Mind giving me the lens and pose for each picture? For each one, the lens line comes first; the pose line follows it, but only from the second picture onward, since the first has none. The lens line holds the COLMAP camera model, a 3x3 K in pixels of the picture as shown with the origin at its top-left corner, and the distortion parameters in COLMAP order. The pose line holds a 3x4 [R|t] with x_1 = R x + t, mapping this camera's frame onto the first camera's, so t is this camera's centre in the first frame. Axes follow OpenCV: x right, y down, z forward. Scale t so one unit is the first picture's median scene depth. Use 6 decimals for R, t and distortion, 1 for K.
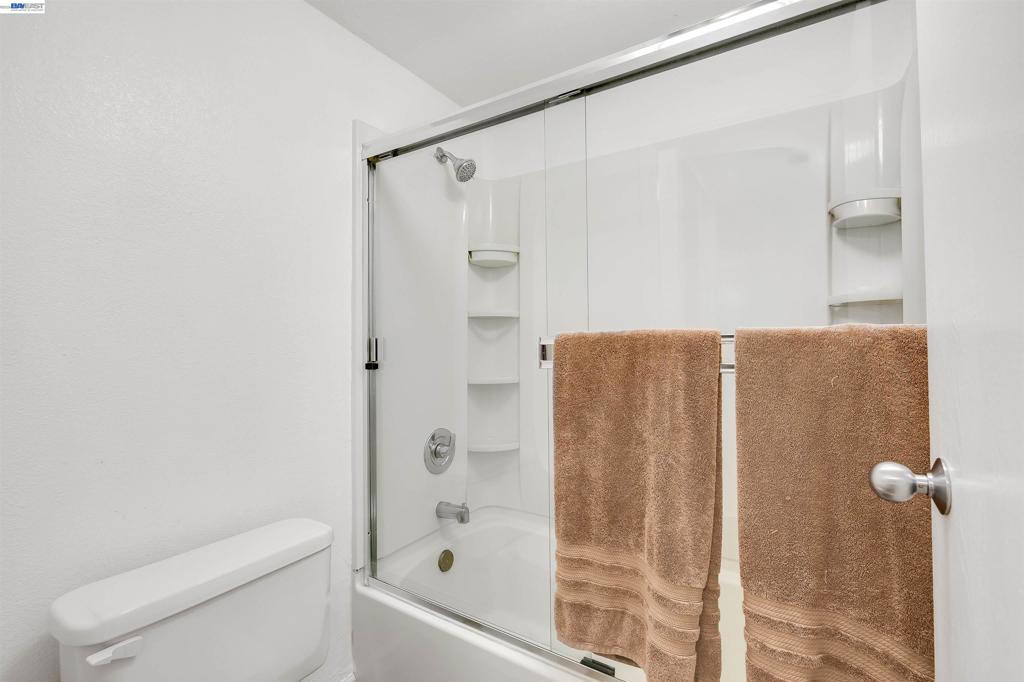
lens RADIAL K [[450.3, 0, 514.2], [0, 450.3, 338.0], [0, 0, 1]] dist [-0.009733, 0.002052]
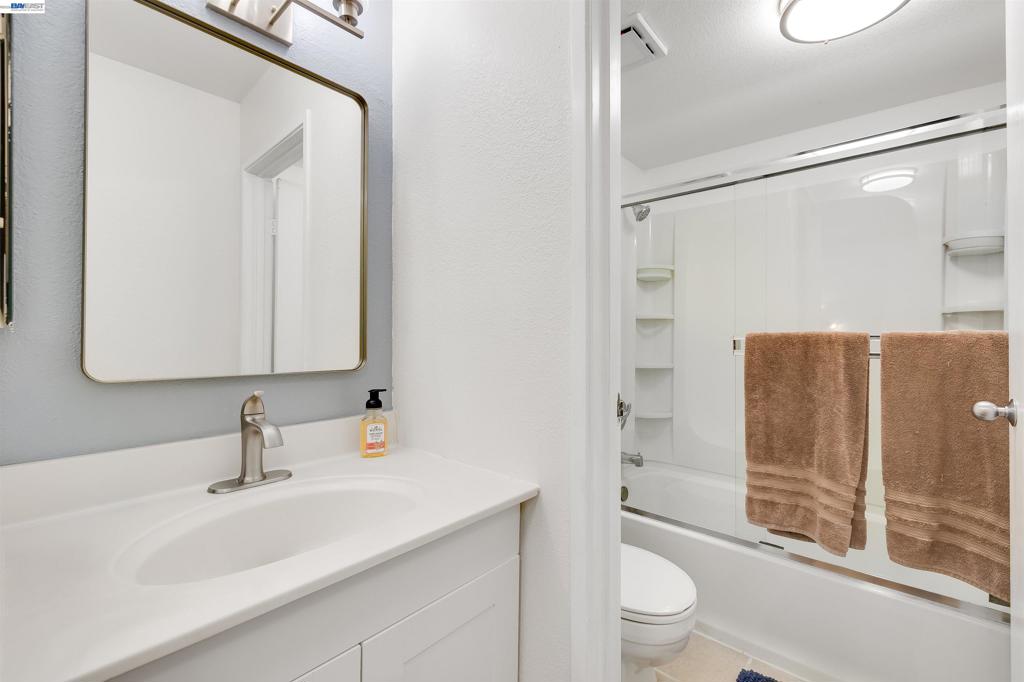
lens RADIAL K [[435.4, 0, 514.8], [0, 435.4, 337.7], [0, 0, 1]] dist [0.004913, -0.001099]
pose [[0.989170, 0.011667, -0.146307, -0.589934], [-0.009979, 0.999875, 0.012269, -0.004973], [0.146432, -0.010676, 0.989163, -0.767554]]
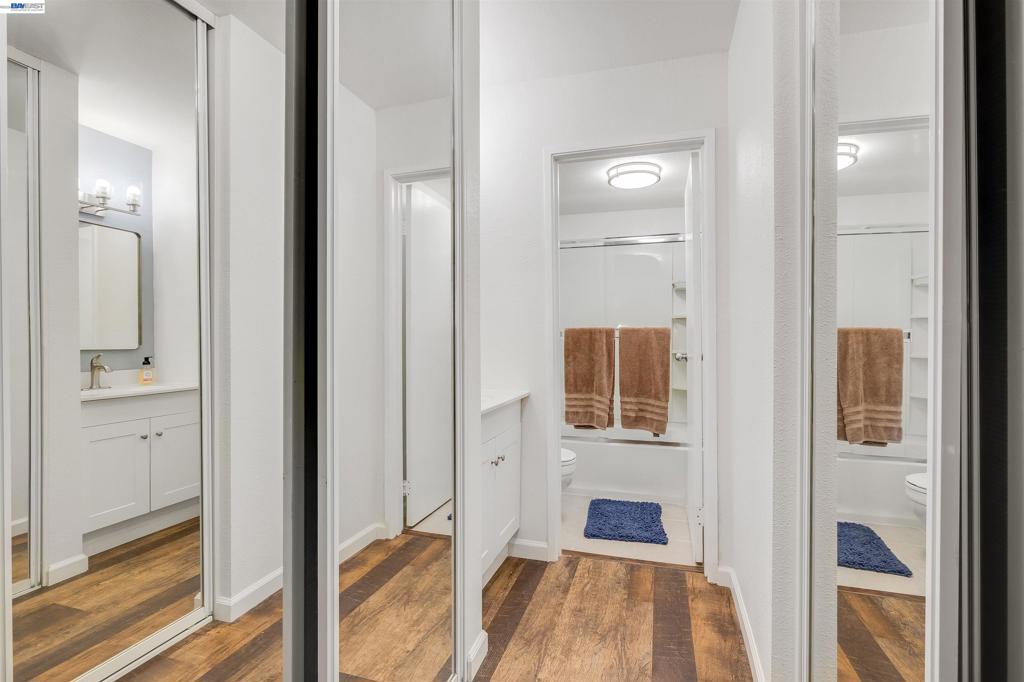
lens RADIAL K [[450.3, 0, 514.7], [0, 450.3, 341.7], [0, 0, 1]] dist [-0.009733, 0.002052]
pose [[0.963383, 0.009208, 0.267970, -1.279868], [-0.011198, 0.999920, 0.005898, 0.083901], [-0.267894, -0.008683, 0.963409, -2.257741]]
